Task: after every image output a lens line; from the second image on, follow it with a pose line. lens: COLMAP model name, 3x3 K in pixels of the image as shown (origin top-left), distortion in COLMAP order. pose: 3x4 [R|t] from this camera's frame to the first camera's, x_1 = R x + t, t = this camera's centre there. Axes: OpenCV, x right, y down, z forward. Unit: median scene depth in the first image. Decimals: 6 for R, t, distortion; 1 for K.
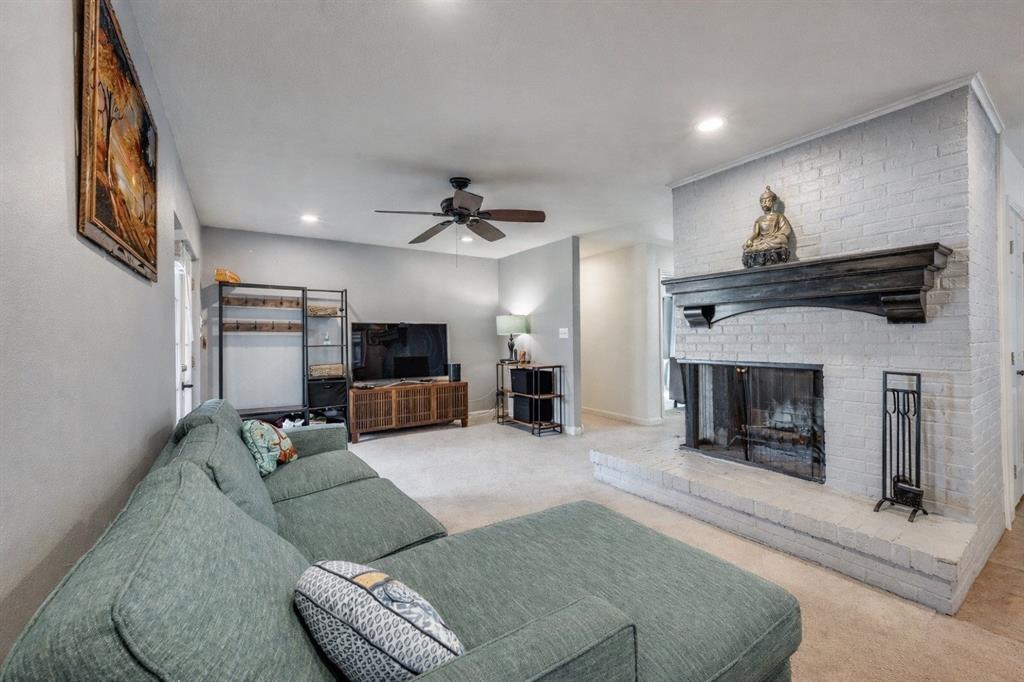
lens RADIAL K [[350.9, 0, 515.7], [0, 350.9, 339.4], [0, 0, 1]] dist [0.000497, -0.000003]
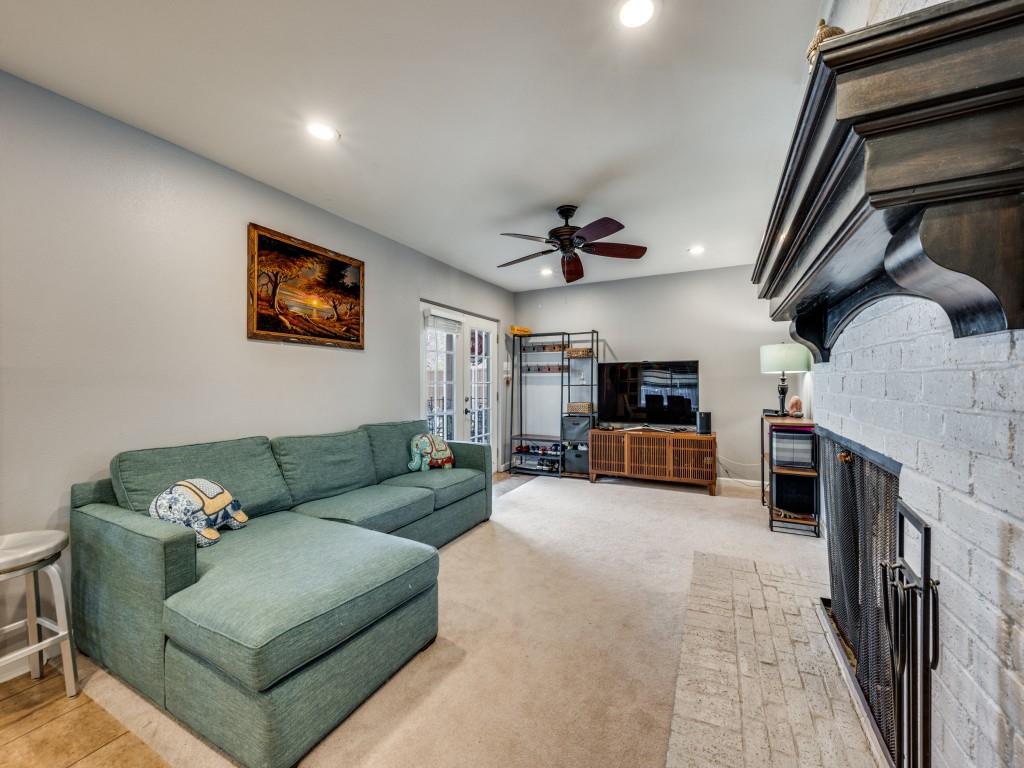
lens RADIAL K [[405.5, 0, 514.5], [0, 405.5, 382.5], [0, 0, 1]] dist [-0.001705, 0.000631]
pose [[0.548727, 0.009205, -0.835951, 0.364781], [0.000433, 0.999936, 0.011294, -0.005205], [0.836001, -0.006559, 0.548688, 0.167724]]
